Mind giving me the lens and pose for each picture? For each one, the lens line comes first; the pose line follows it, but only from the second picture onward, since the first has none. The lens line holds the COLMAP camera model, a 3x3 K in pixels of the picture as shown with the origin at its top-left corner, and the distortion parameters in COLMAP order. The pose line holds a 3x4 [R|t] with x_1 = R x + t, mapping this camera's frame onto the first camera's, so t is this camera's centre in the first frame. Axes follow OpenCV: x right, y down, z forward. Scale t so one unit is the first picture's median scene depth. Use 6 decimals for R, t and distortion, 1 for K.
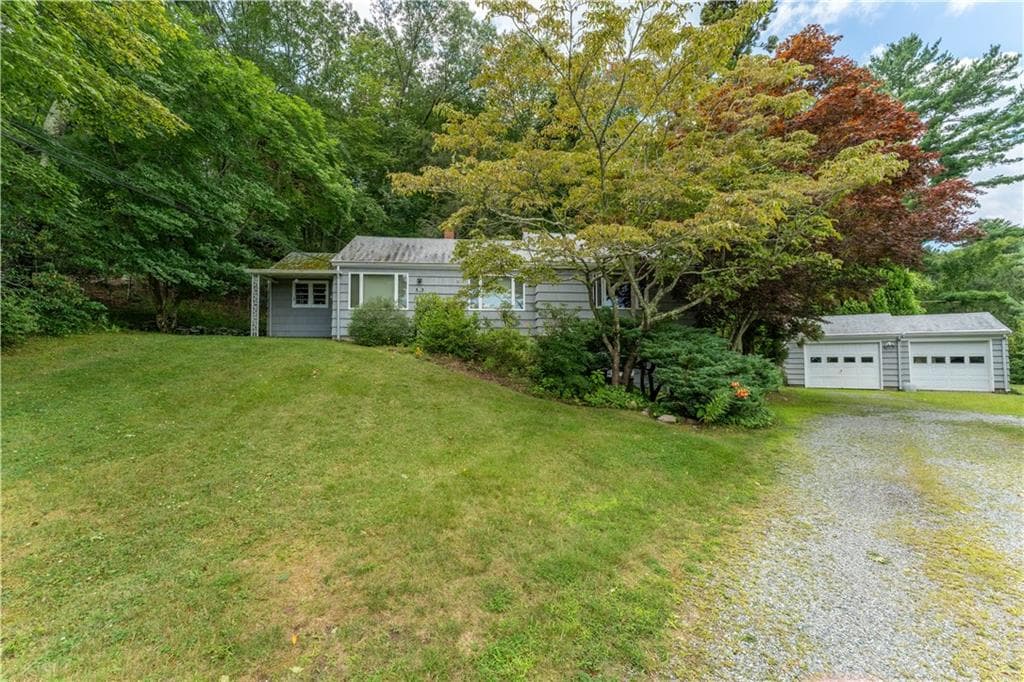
lens RADIAL K [[409.5, 0, 512.0], [0, 409.5, 341.0], [0, 0, 1]] dist [-0.000919, 0.000050]
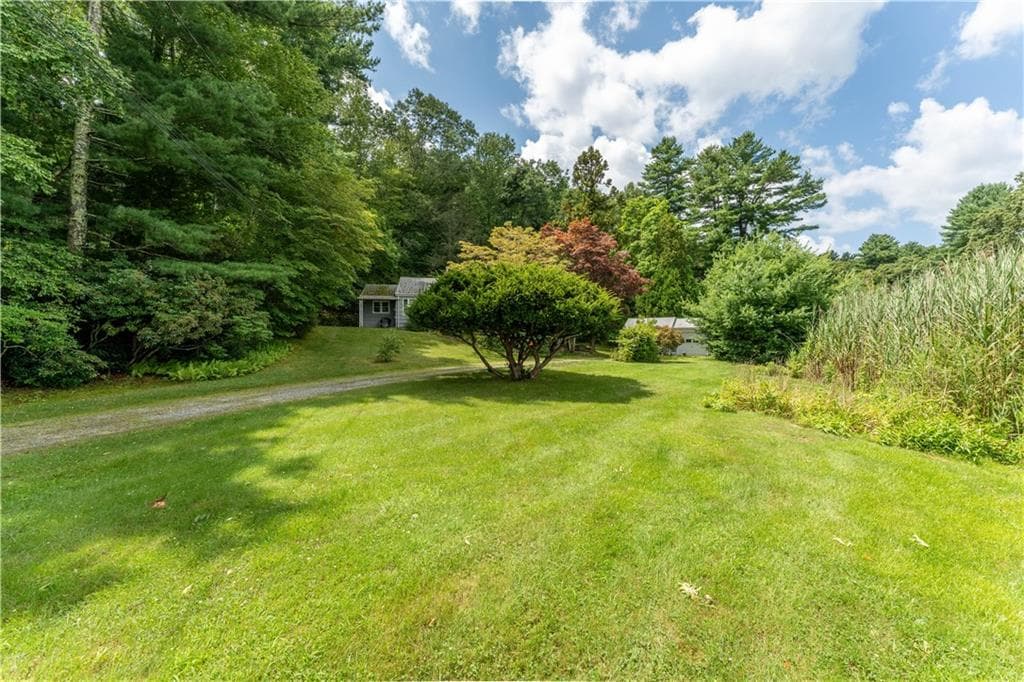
lens RADIAL K [[409.5, 0, 512.0], [0, 409.5, 341.0], [0, 0, 1]] dist [-0.000919, 0.000050]
pose [[0.999499, 0.006129, 0.031056, 0.114144], [-0.006844, 0.999713, 0.022967, 0.006274], [-0.030906, -0.023168, 0.999254, -1.119497]]
